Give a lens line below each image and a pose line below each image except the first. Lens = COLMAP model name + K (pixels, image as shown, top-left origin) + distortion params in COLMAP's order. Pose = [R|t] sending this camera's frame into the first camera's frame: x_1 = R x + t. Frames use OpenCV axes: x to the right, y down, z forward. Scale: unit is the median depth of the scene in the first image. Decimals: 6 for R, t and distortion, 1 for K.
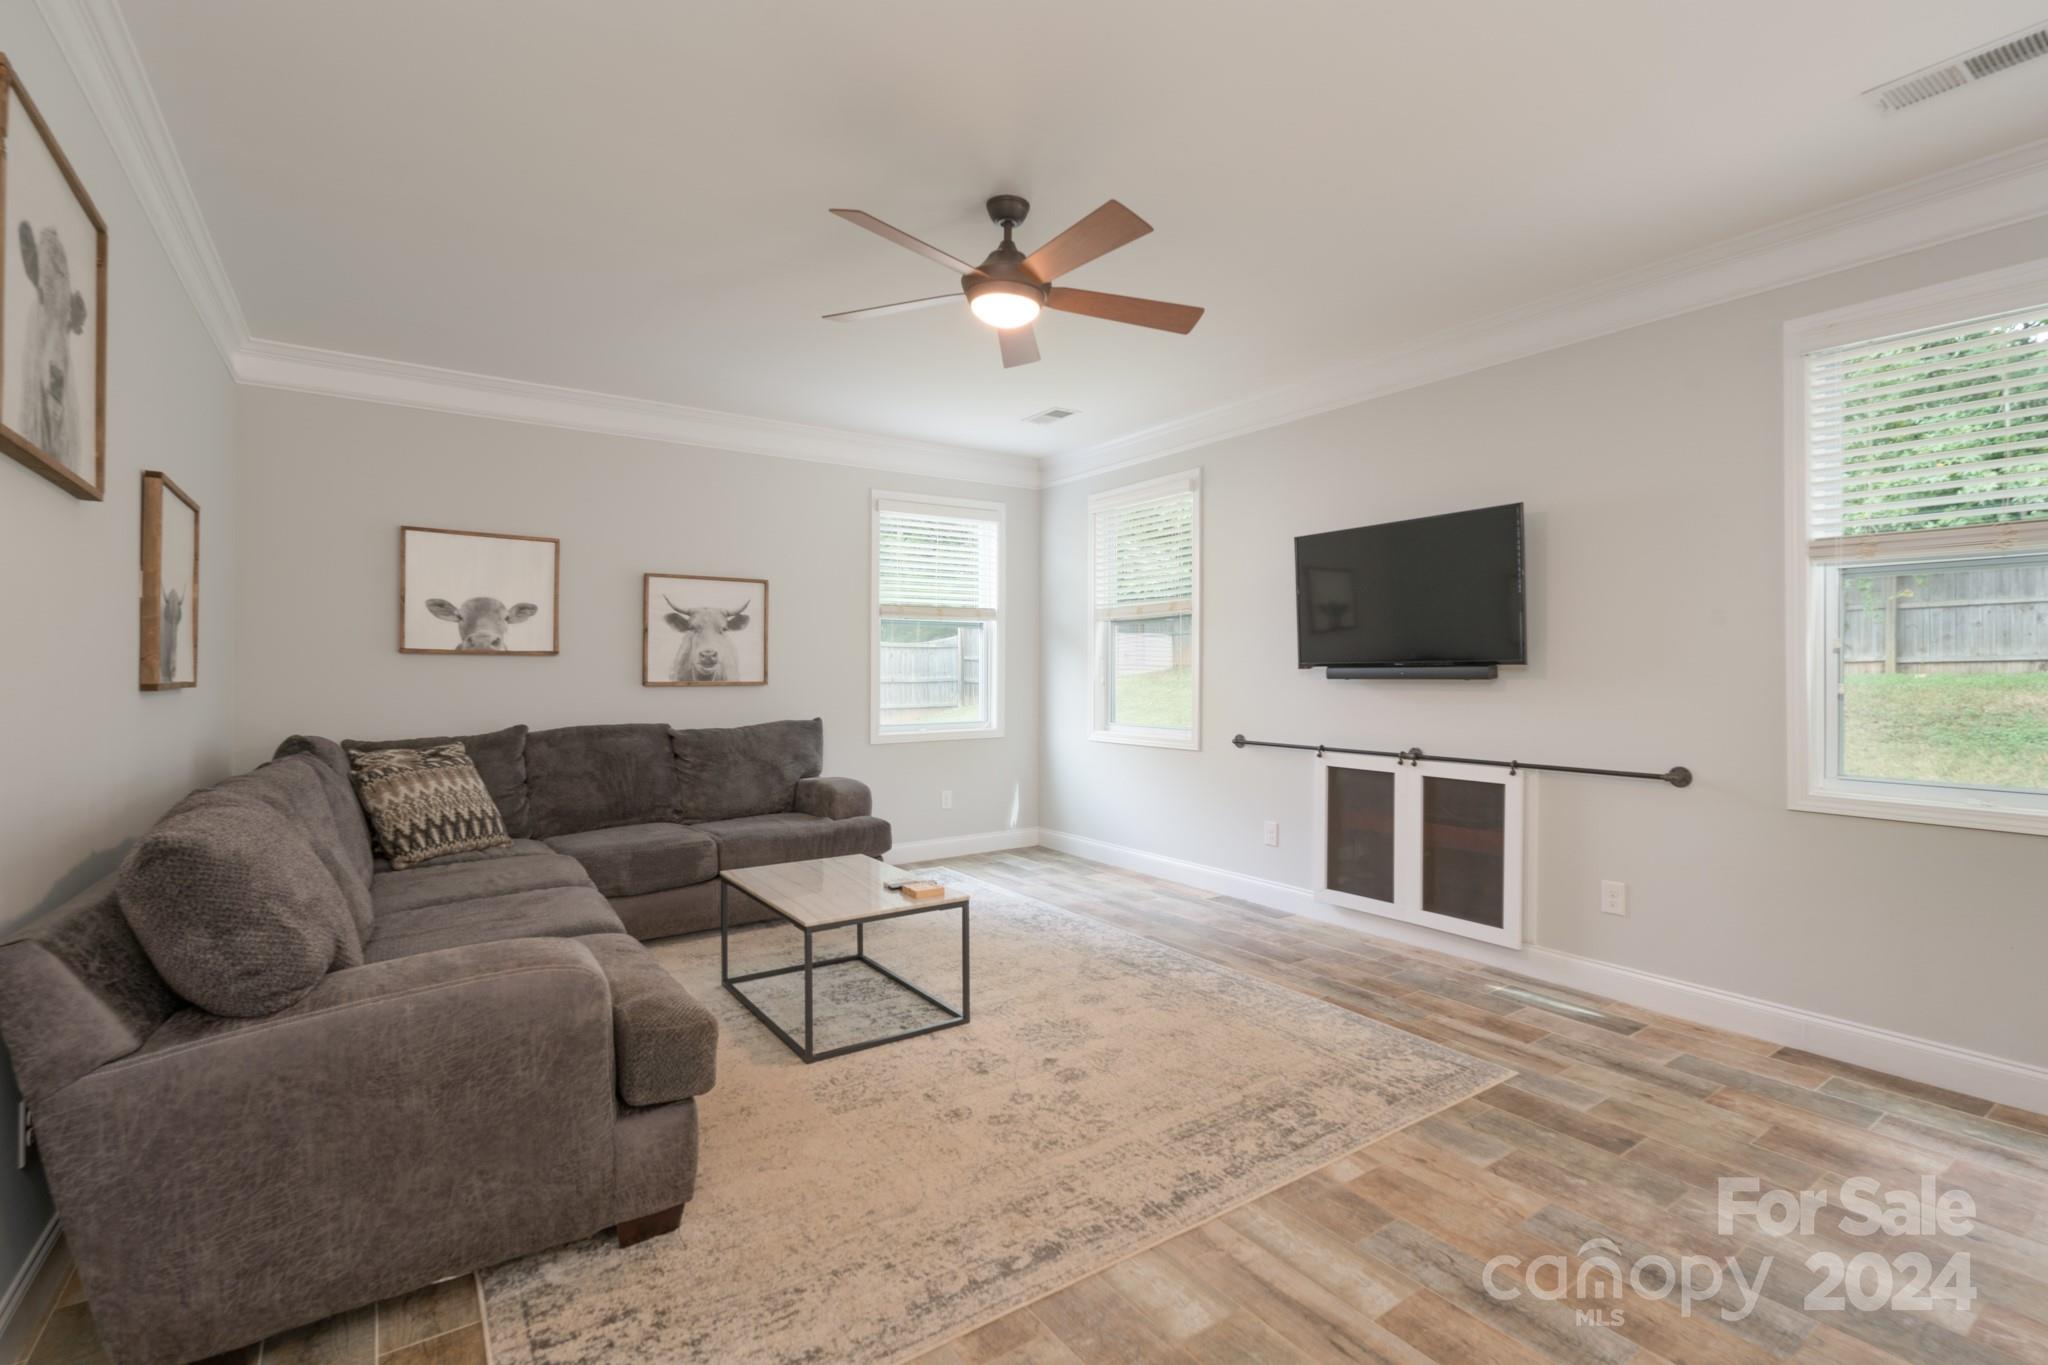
lens RADIAL K [[919.5, 0, 1025.5], [0, 919.5, 663.2], [0, 0, 1]] dist [-0.002313, 0.000109]
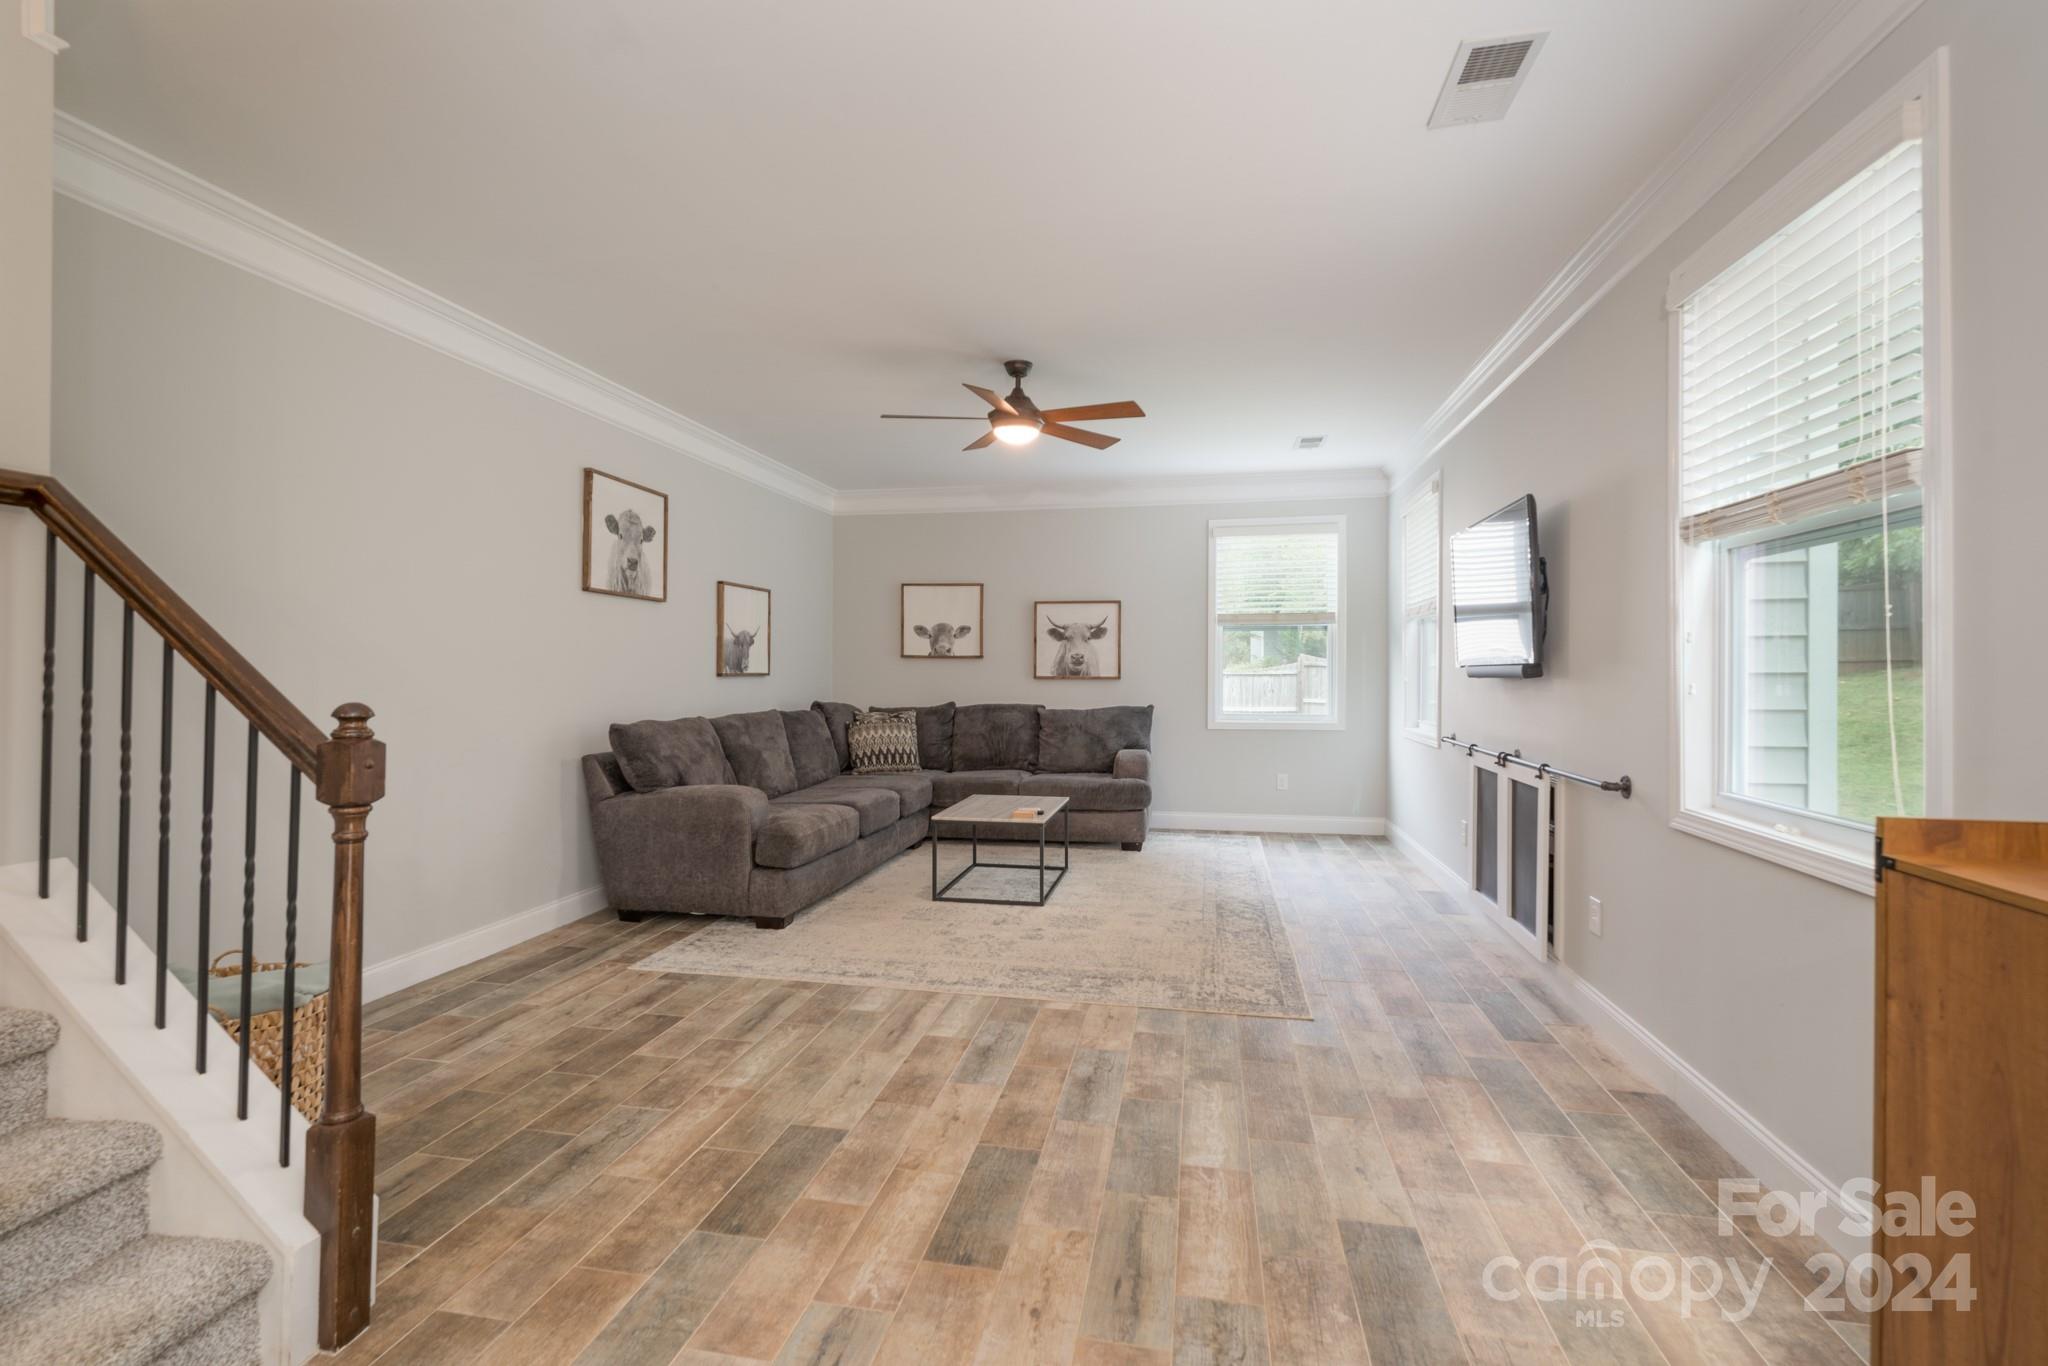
lens RADIAL K [[918.1, 0, 1023.7], [0, 918.1, 657.5], [0, 0, 1]] dist [-0.003981, -0.000123]
pose [[0.701536, -0.006254, -0.712607, 0.731246], [0.003140, 0.999979, -0.005685, -0.000936], [0.712627, 0.001751, 0.701541, -0.044410]]
